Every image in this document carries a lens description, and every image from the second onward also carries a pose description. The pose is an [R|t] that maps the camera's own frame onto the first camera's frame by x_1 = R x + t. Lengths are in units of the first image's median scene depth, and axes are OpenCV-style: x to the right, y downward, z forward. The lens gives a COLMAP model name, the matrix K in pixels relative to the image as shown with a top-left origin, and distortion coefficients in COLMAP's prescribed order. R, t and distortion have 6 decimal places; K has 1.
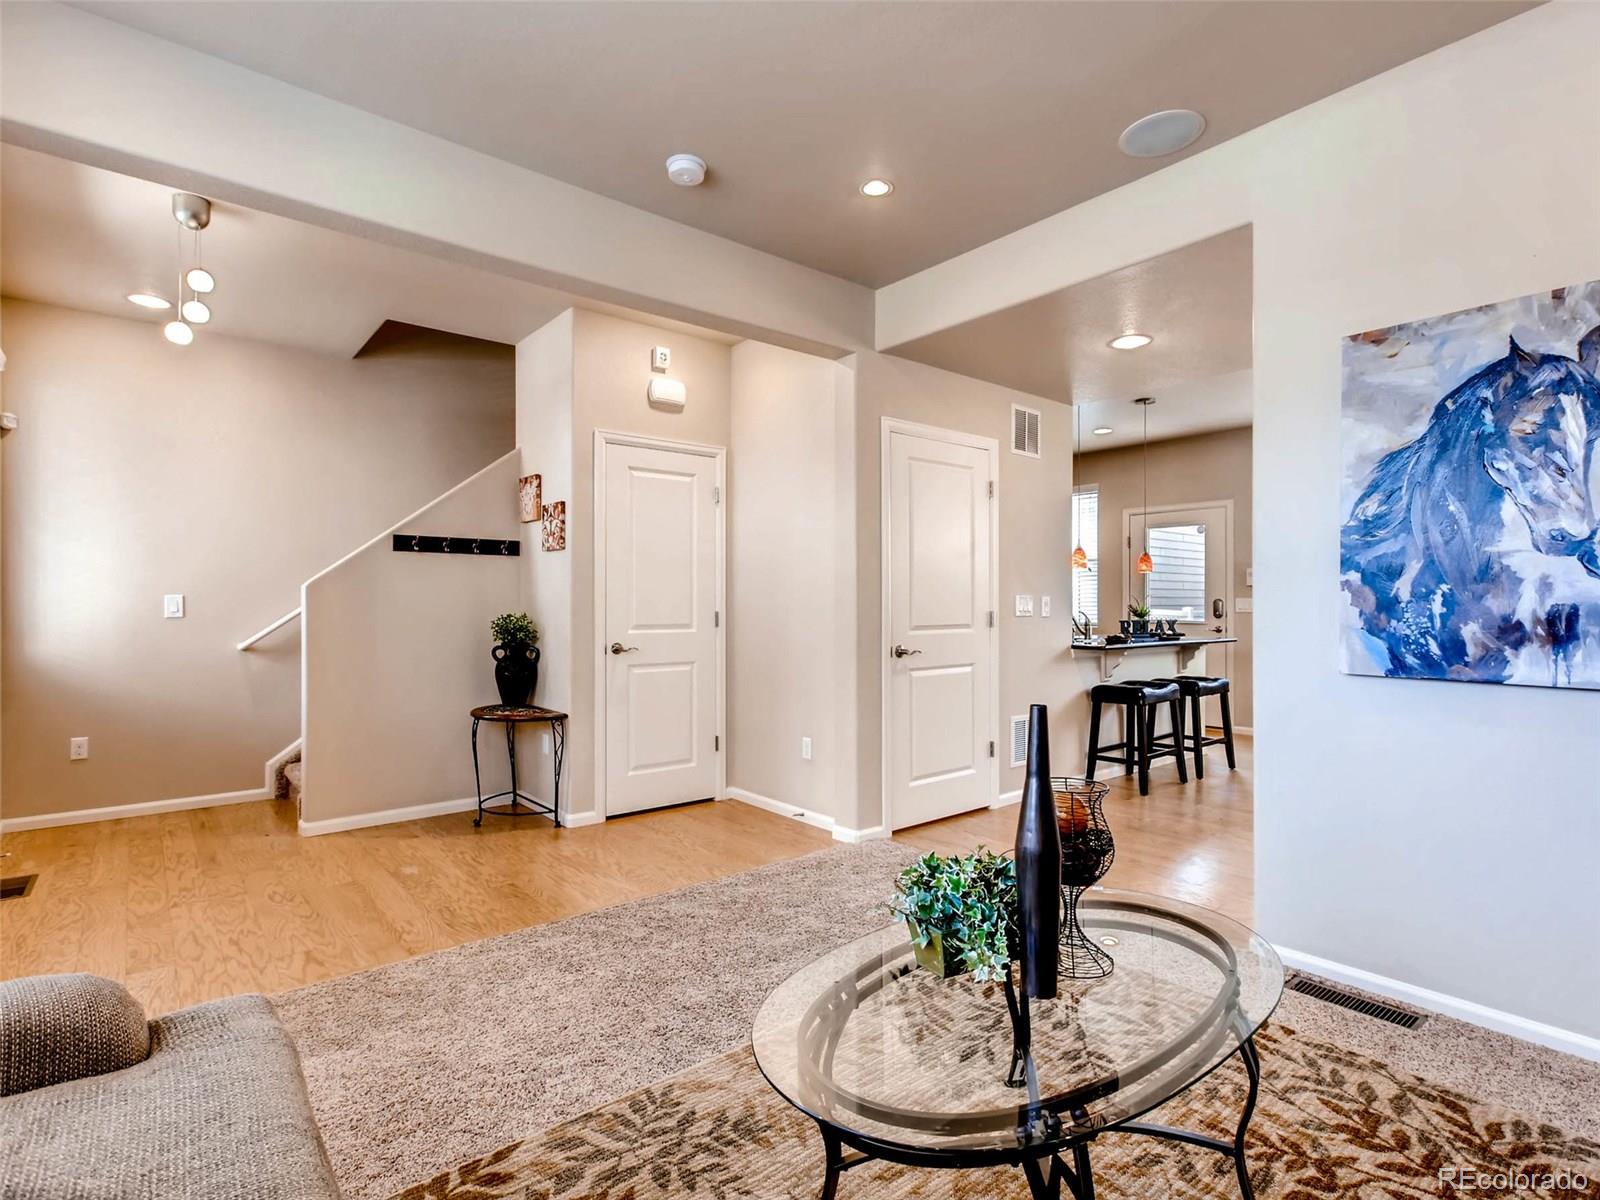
lens RADIAL K [[793.6, 0, 790.2], [0, 793.6, 605.4], [0, 0, 1]] dist [0.002052, -0.000016]
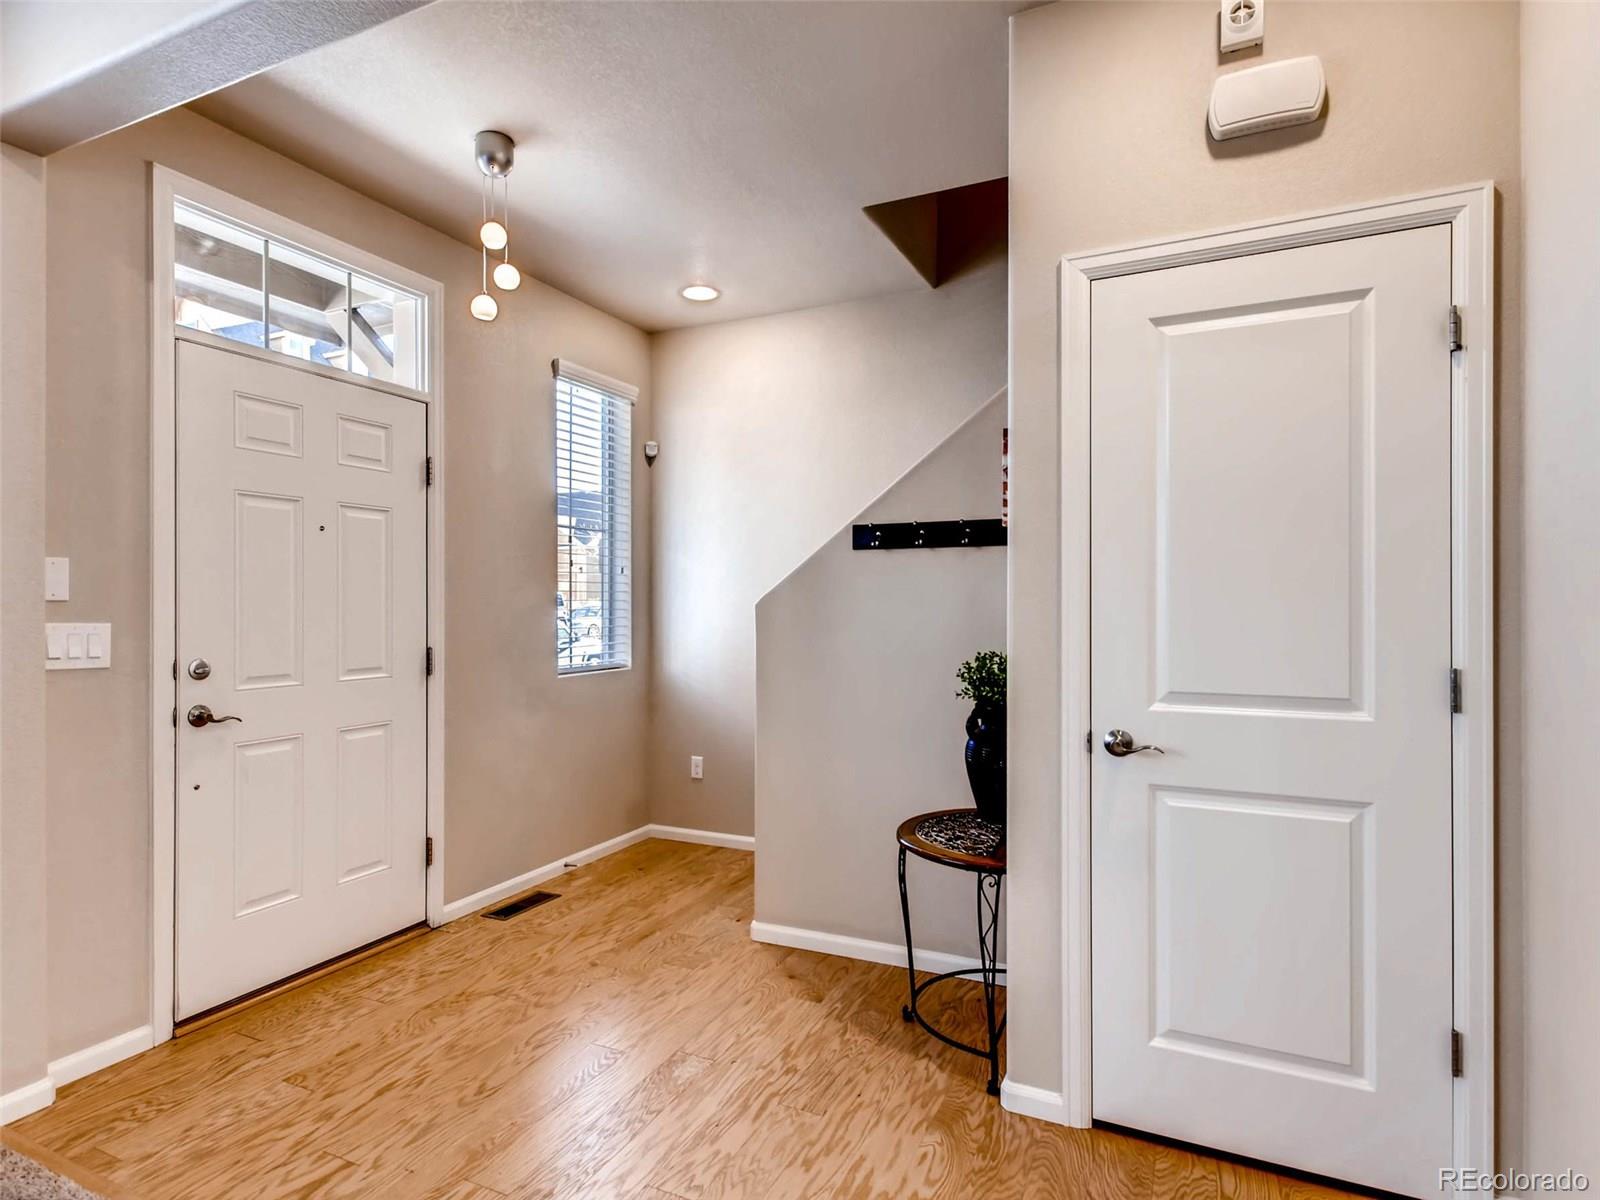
lens RADIAL K [[865.8, 0, 801.5], [0, 865.8, 604.3], [0, 0, 1]] dist [0.002954, 0.002032]
pose [[0.432380, -0.001744, -0.901690, 0.136130], [0.000626, 0.999998, -0.001634, -0.021449], [0.901691, 0.000142, 0.432380, 0.641460]]
